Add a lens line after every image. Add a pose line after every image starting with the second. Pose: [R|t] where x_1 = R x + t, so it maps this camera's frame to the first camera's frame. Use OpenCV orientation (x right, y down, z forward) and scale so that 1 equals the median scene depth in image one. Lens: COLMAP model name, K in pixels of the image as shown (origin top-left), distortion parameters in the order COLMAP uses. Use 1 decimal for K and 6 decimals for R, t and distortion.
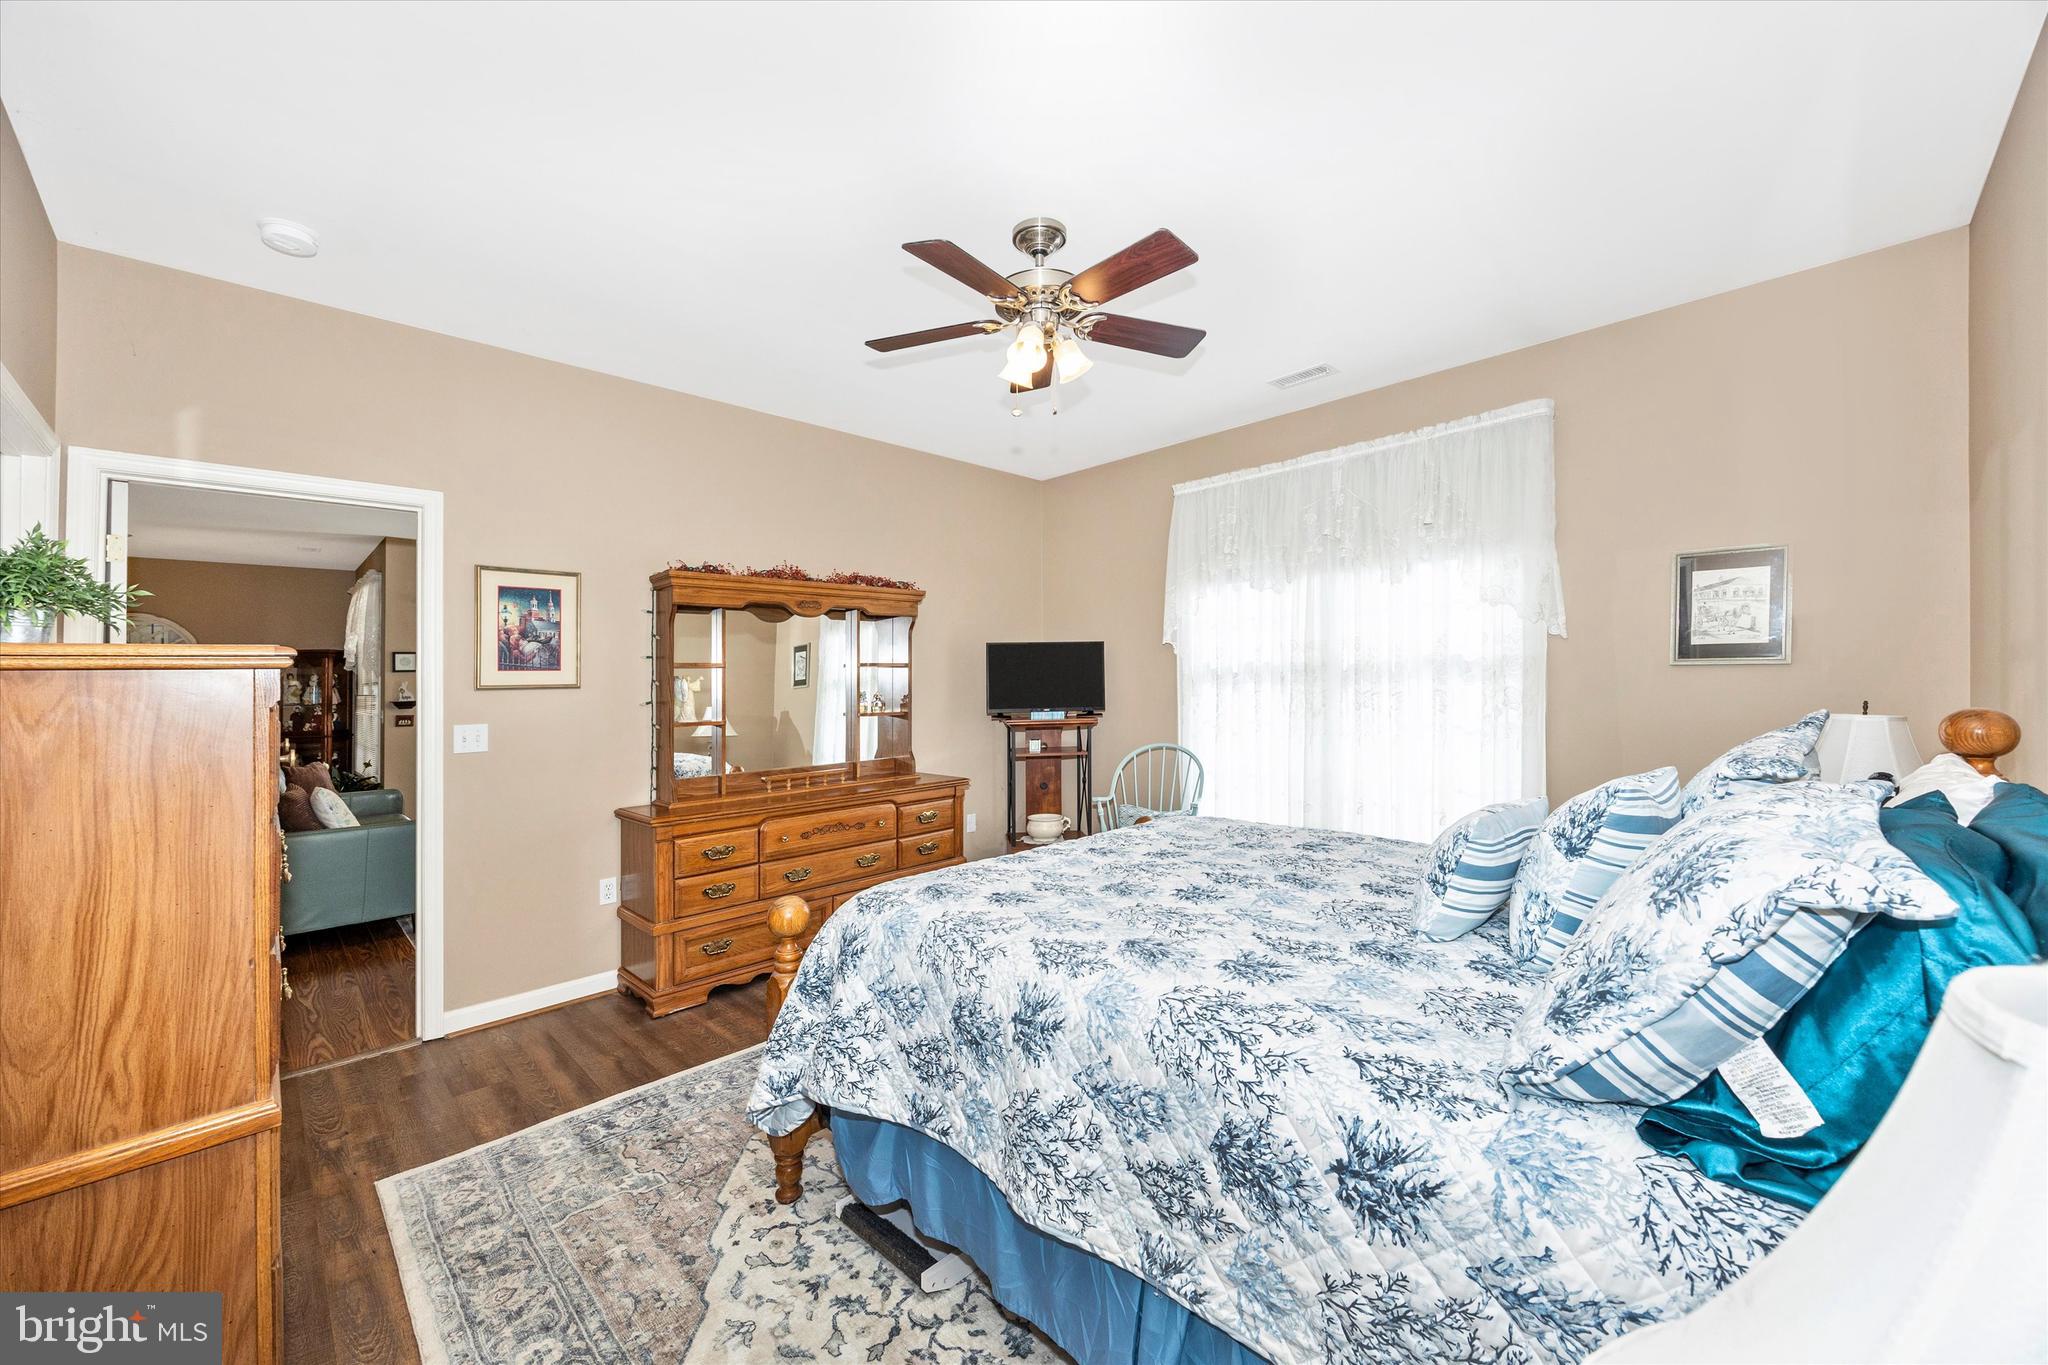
lens RADIAL K [[788.0, 0, 1085.8], [0, 788.0, 662.6], [0, 0, 1]] dist [-0.001429, 0.000091]
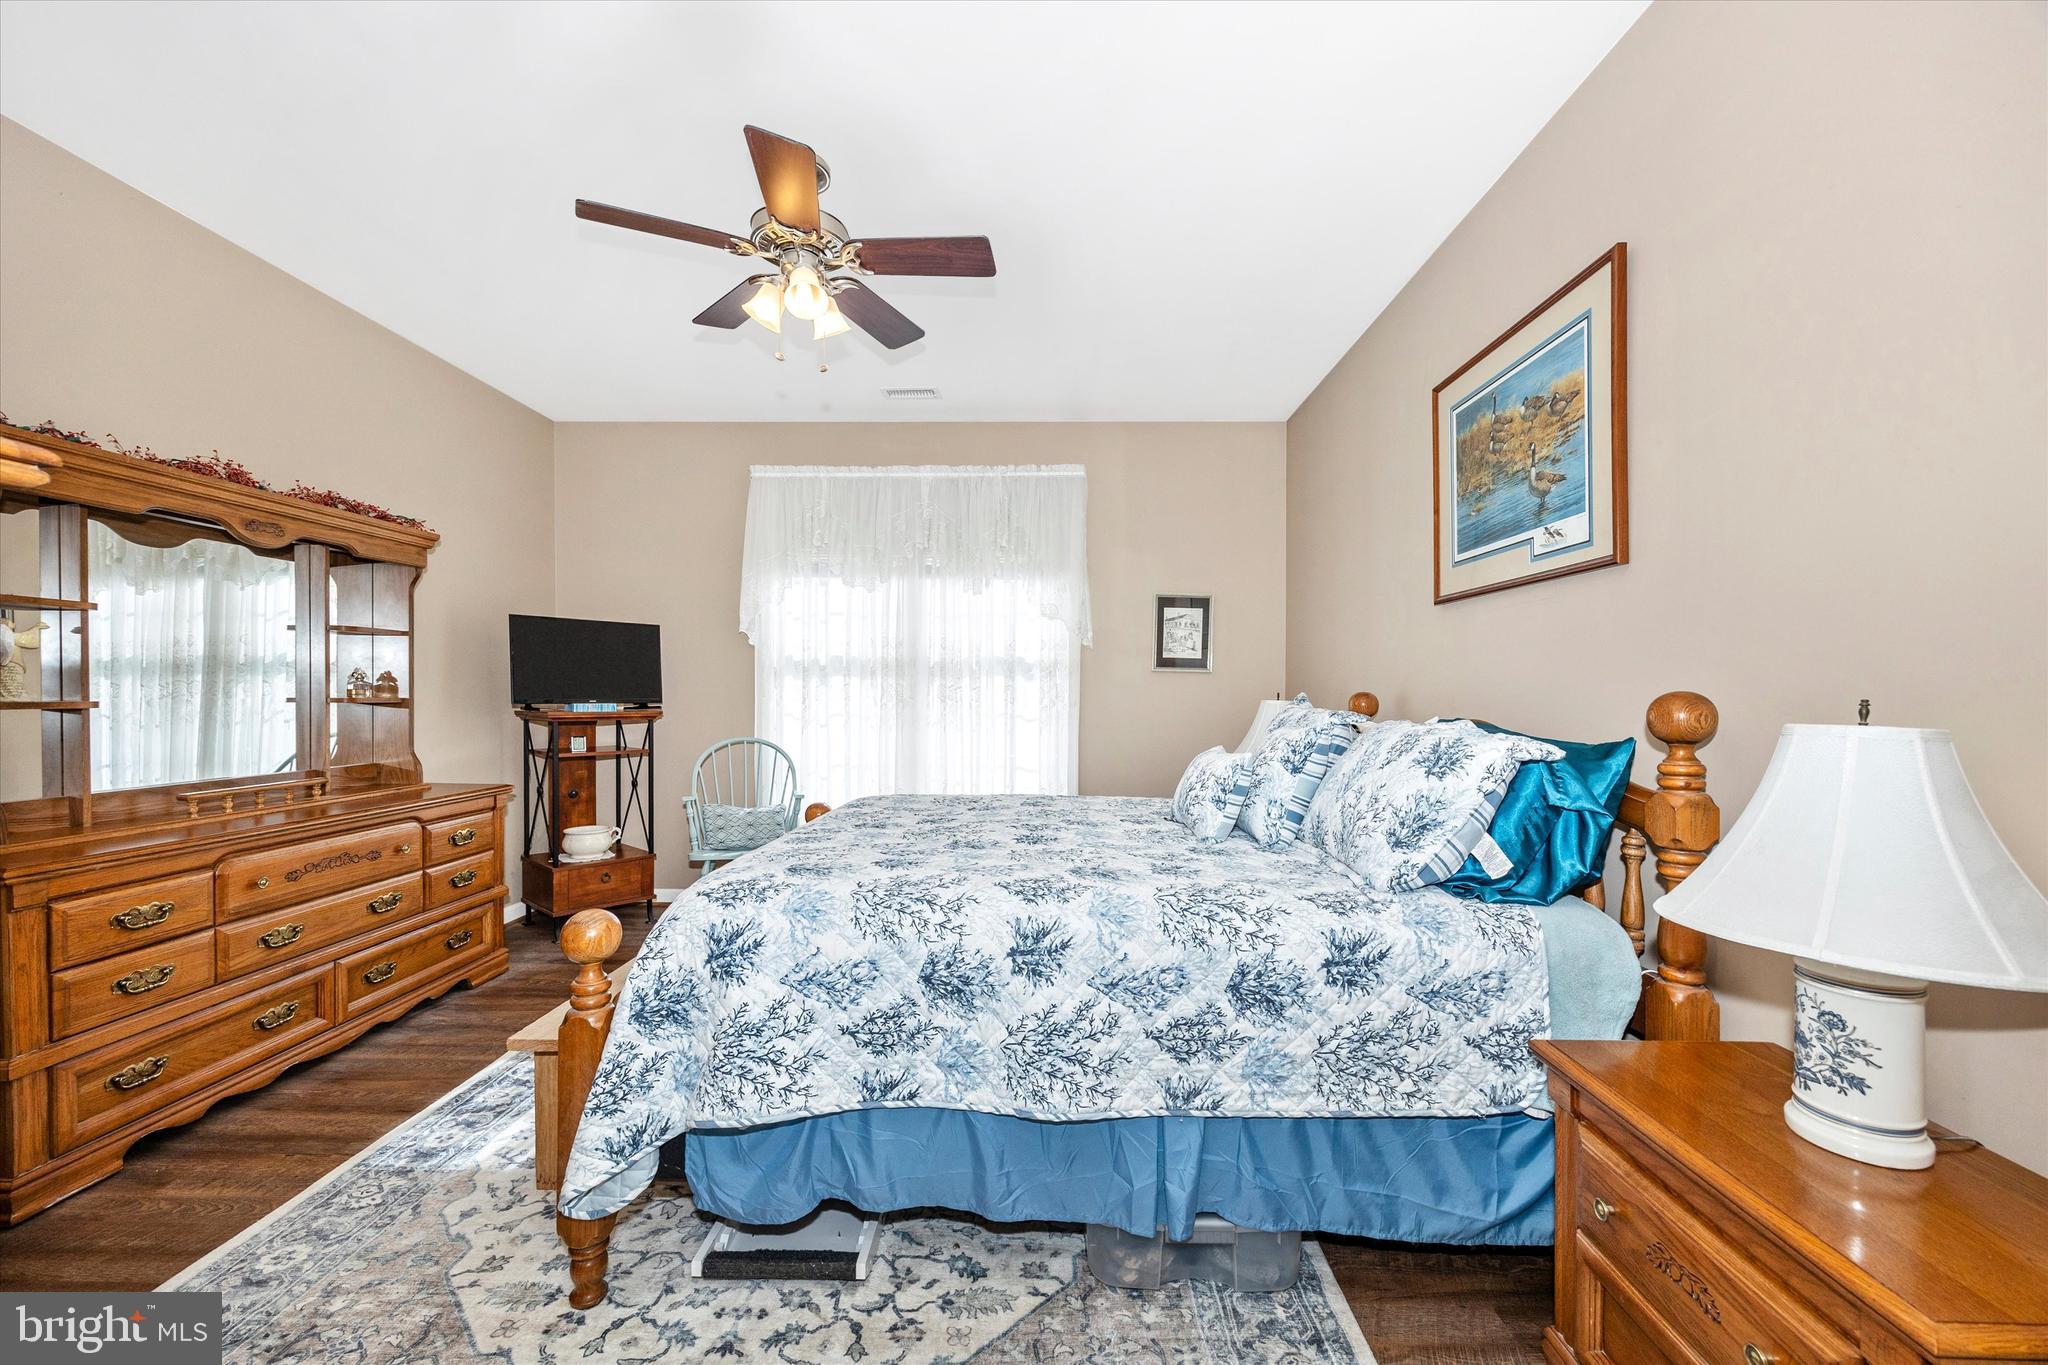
lens RADIAL K [[788.0, 0, 1033.5], [0, 788.0, 696.1], [0, 0, 1]] dist [-0.001429, 0.000091]
pose [[0.722571, 0.021713, 0.690956, -0.485948], [-0.034548, 0.999392, 0.004723, 0.058534], [-0.690433, -0.027284, 0.722882, 0.130023]]
